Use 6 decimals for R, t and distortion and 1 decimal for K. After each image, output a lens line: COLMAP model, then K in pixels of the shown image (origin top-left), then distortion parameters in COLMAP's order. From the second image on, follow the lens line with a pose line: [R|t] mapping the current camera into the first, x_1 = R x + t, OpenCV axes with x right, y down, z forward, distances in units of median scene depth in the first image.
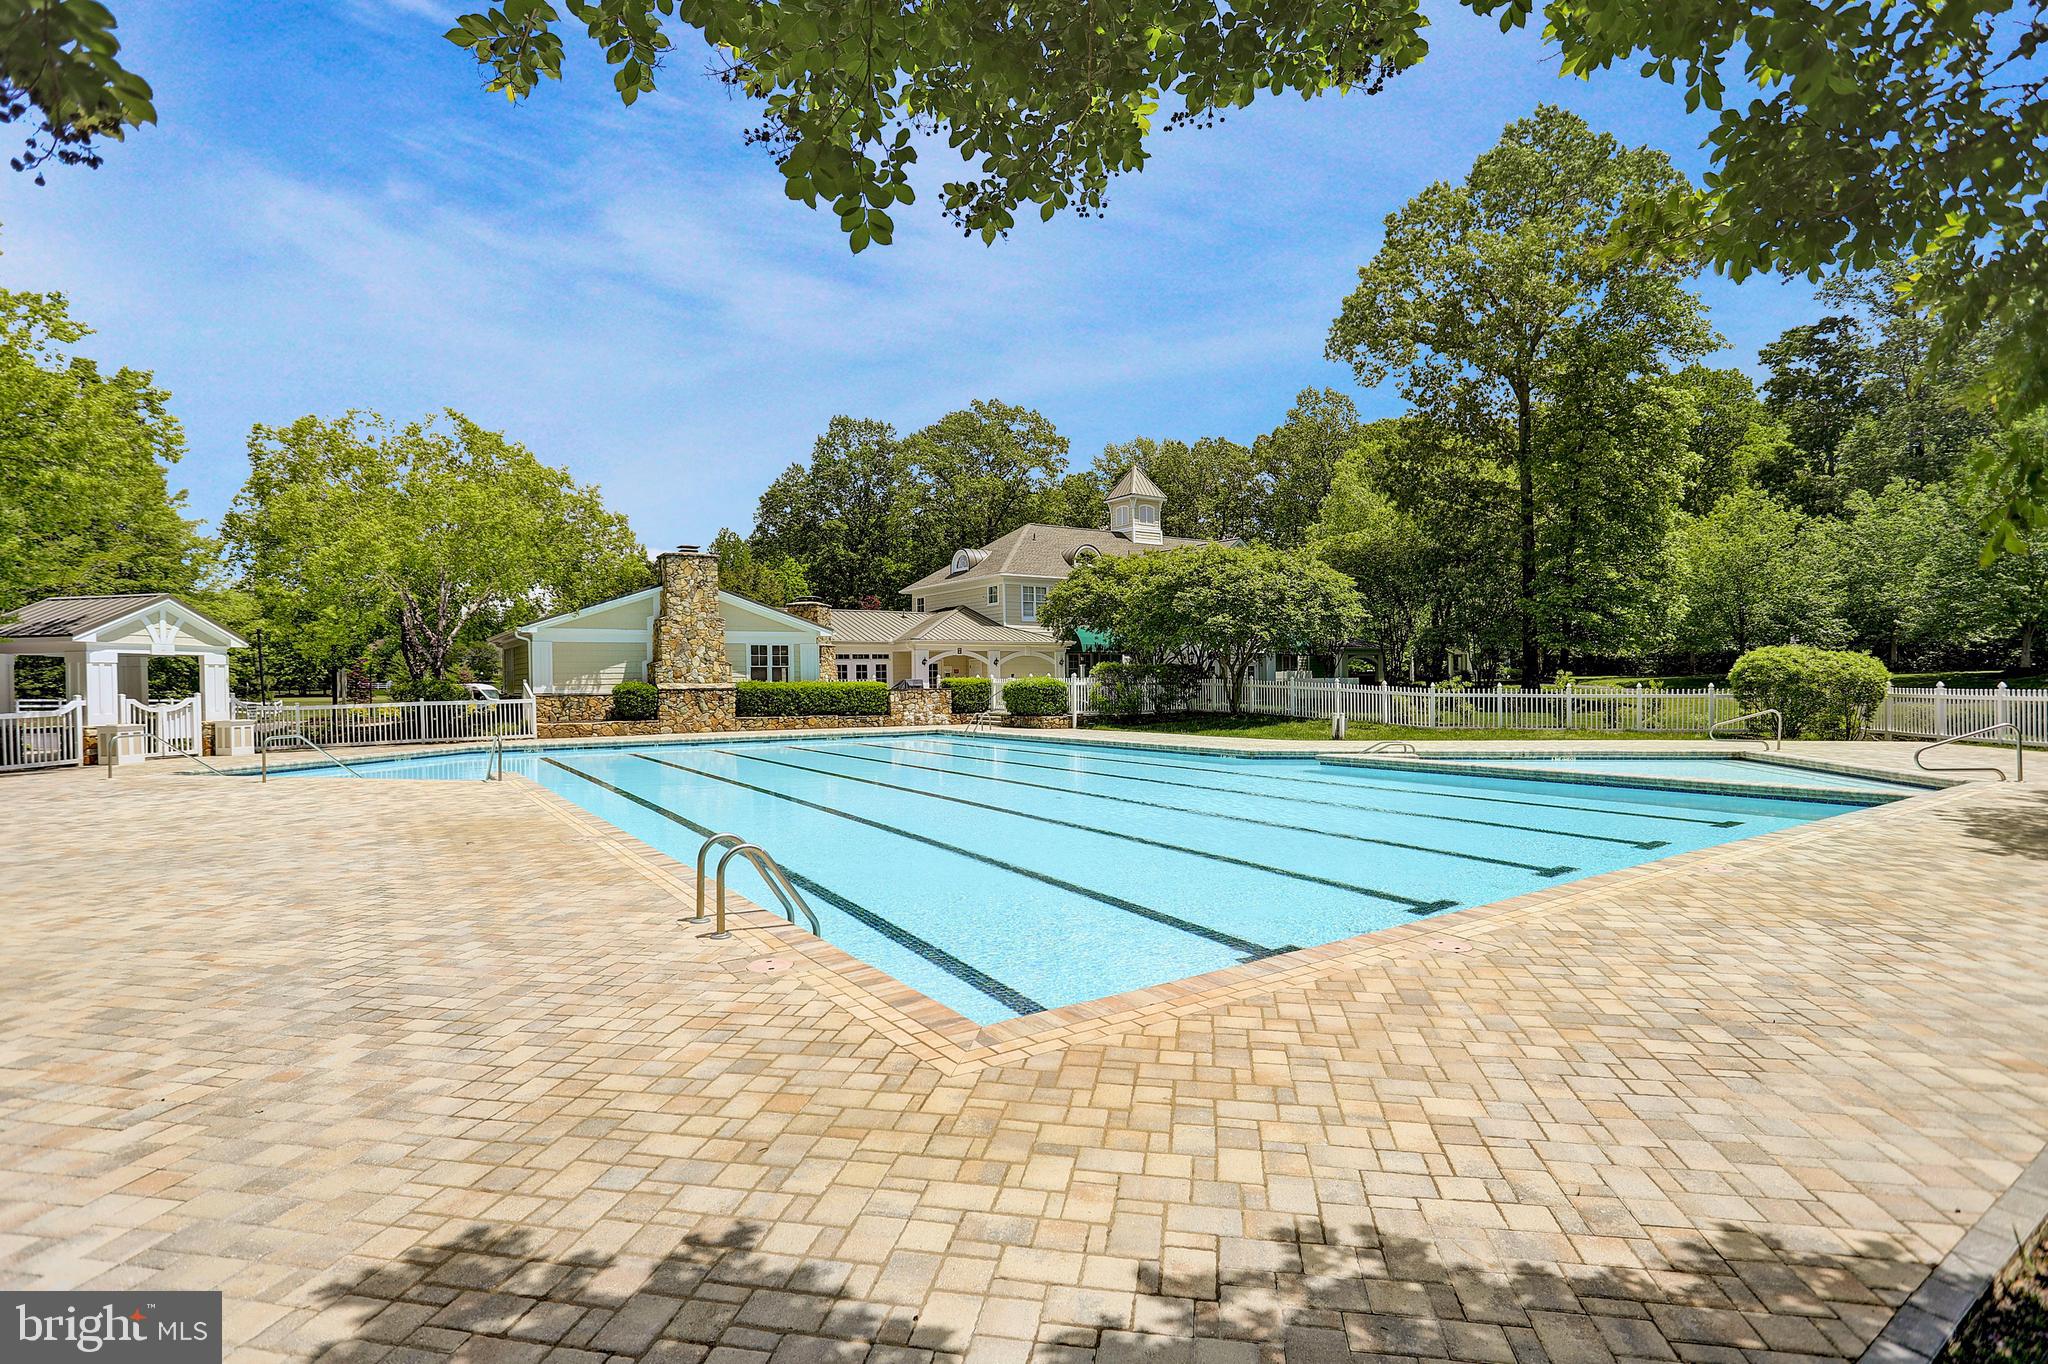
lens RADIAL K [[1052.1, 0, 1026.8], [0, 1052.1, 683.7], [0, 0, 1]] dist [-0.001543, 0.000971]
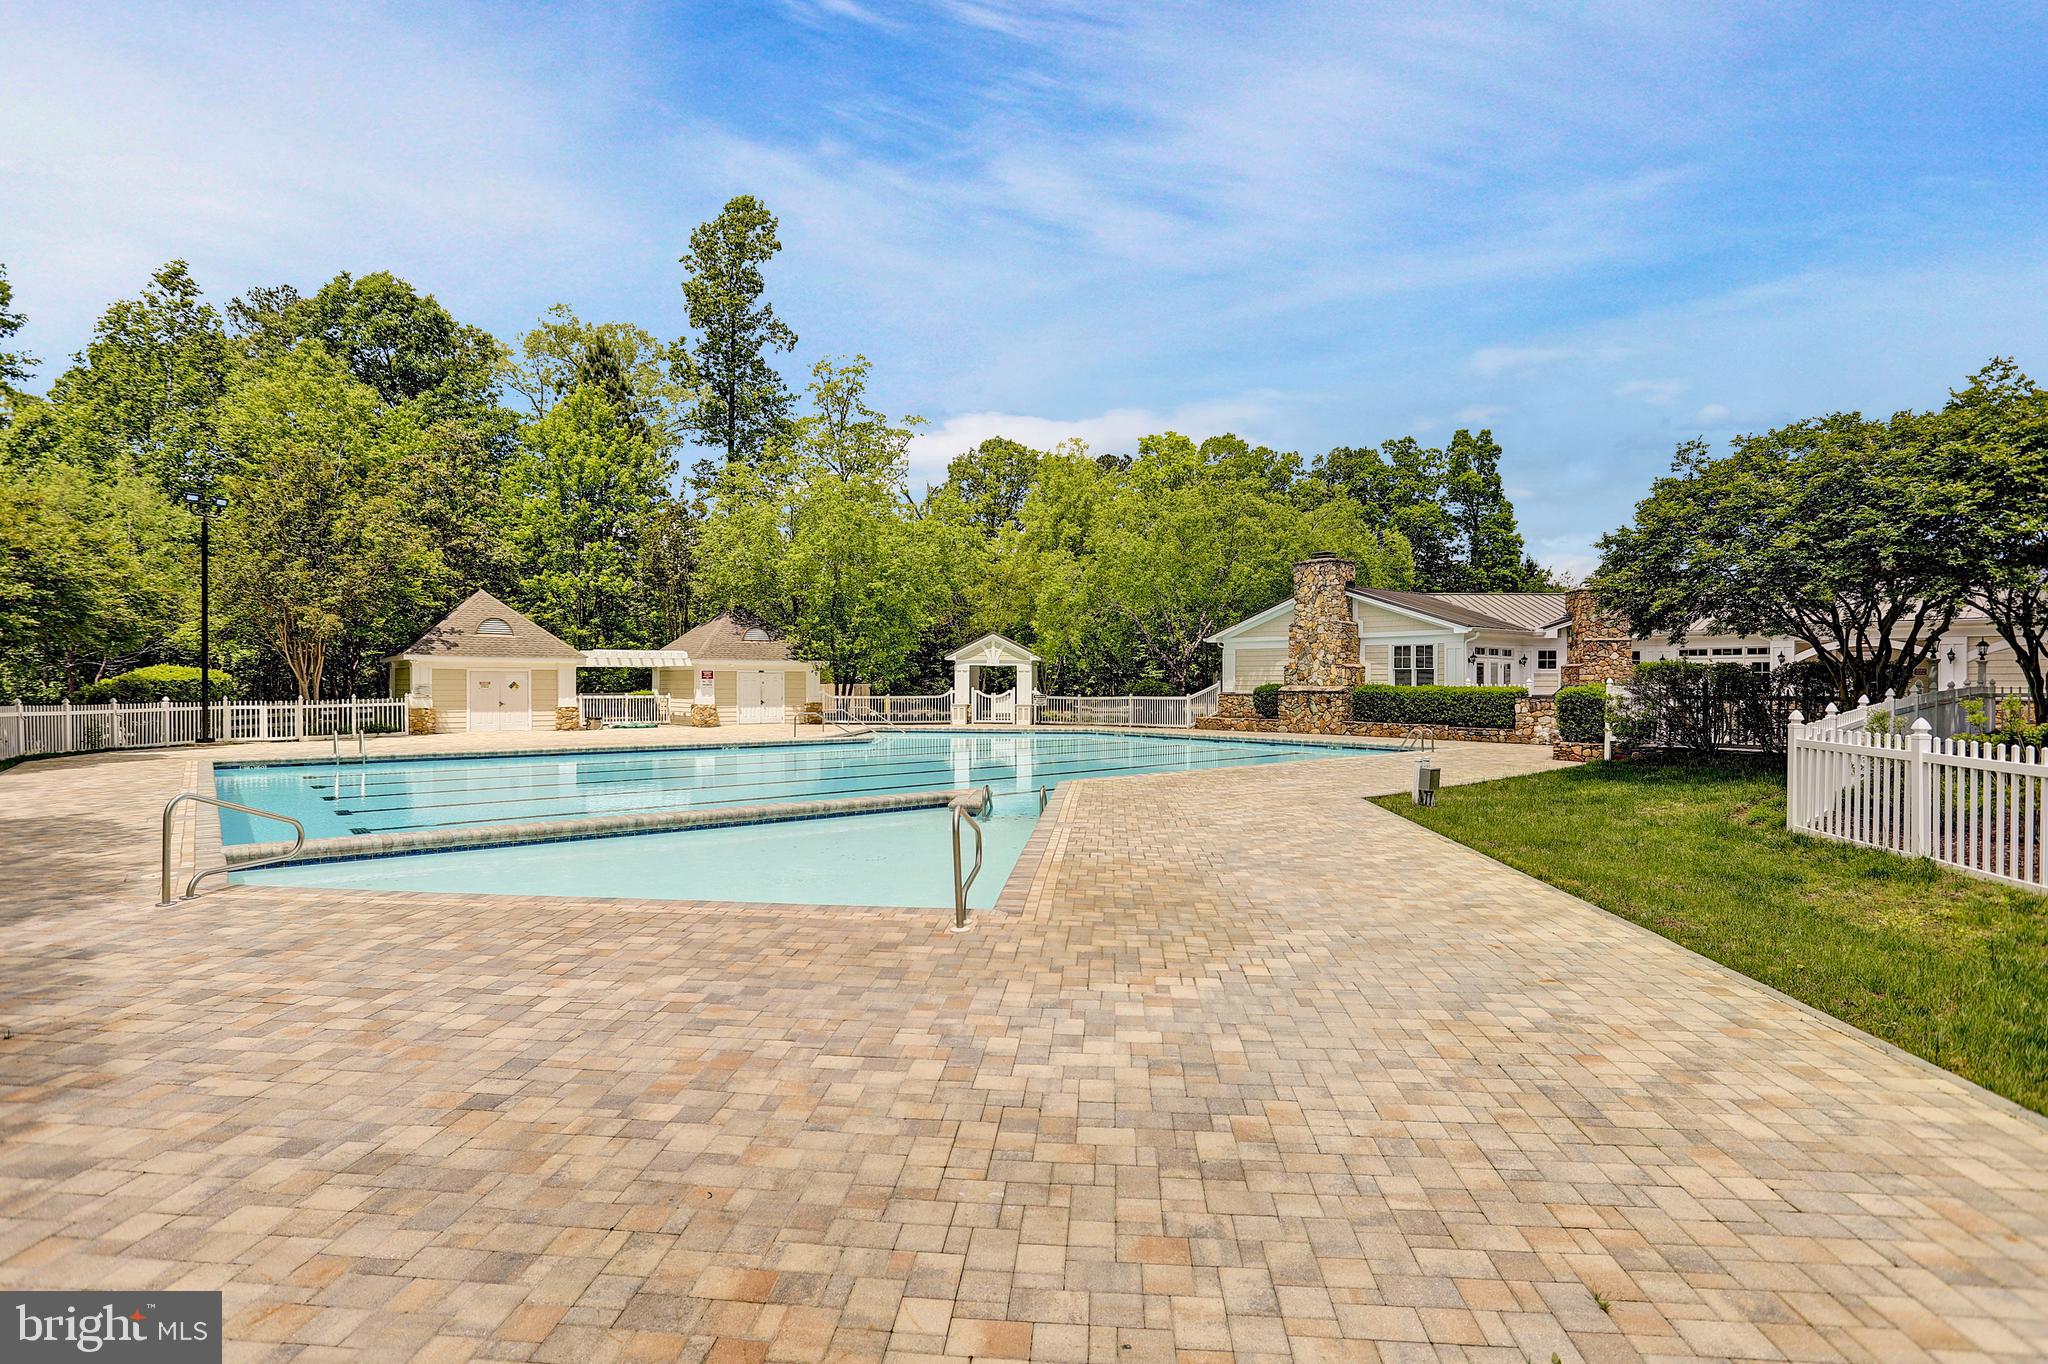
lens RADIAL K [[1052.1, 0, 1036.4], [0, 1052.1, 678.0], [0, 0, 1]] dist [-0.001543, 0.000971]
pose [[0.126413, 0.003403, -0.991972, 0.674562], [-0.008554, 0.999961, 0.002340, -0.008211], [0.991941, 0.008190, 0.126437, 0.603216]]
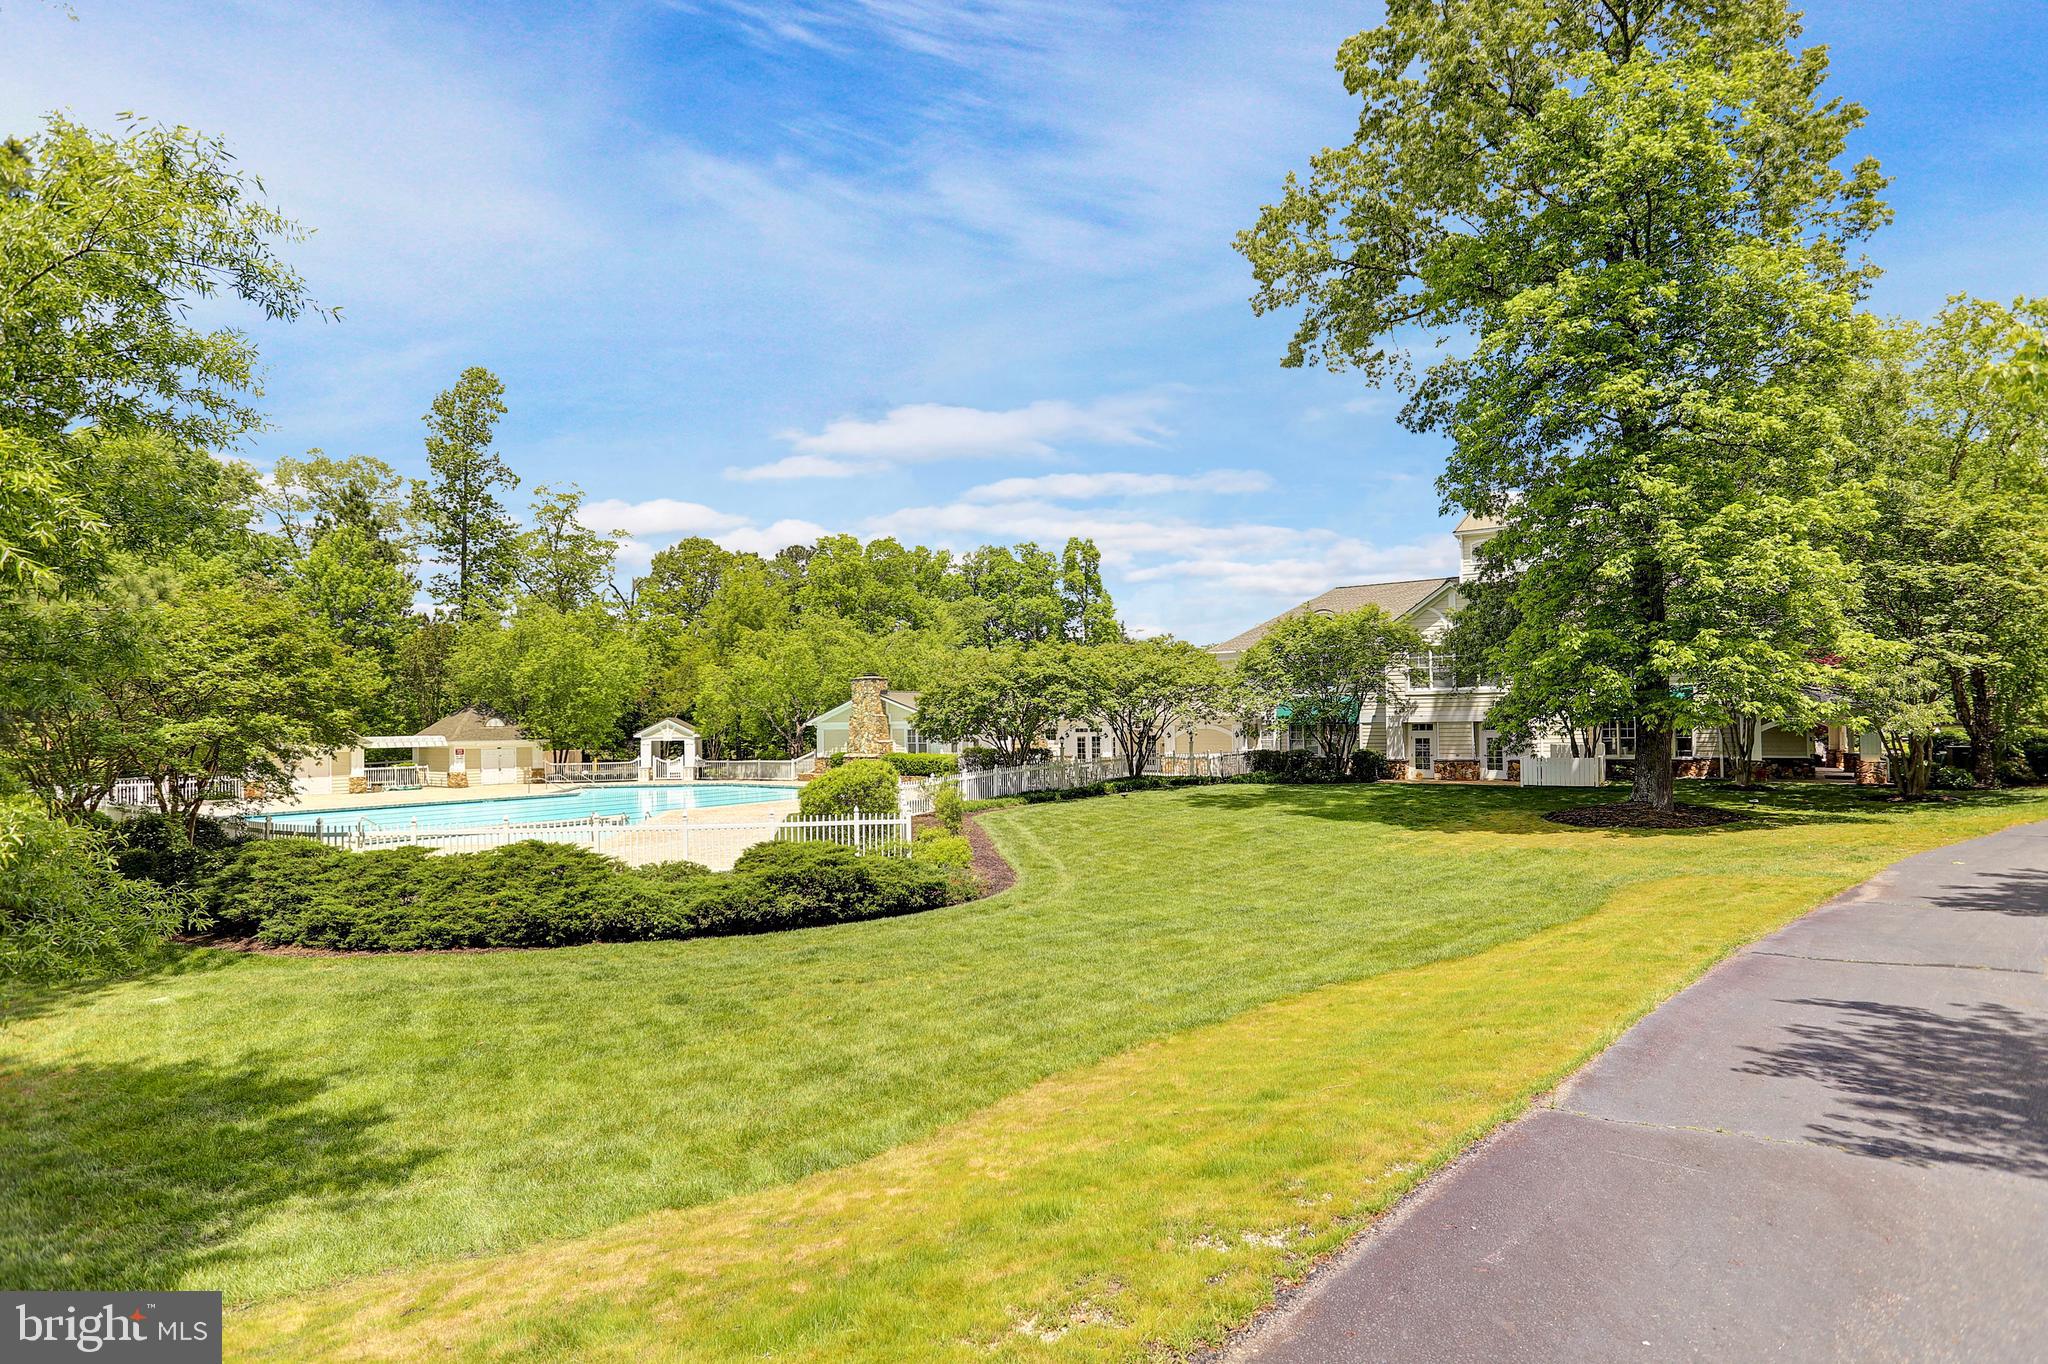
lens RADIAL K [[1052.1, 0, 1022.9], [0, 1052.1, 684.0], [0, 0, 1]] dist [-0.001543, 0.000971]
pose [[0.354524, -0.030533, -0.934548, 1.393800], [0.004460, 0.999511, -0.030963, -0.059676], [0.935036, 0.006809, 0.354487, 0.636980]]
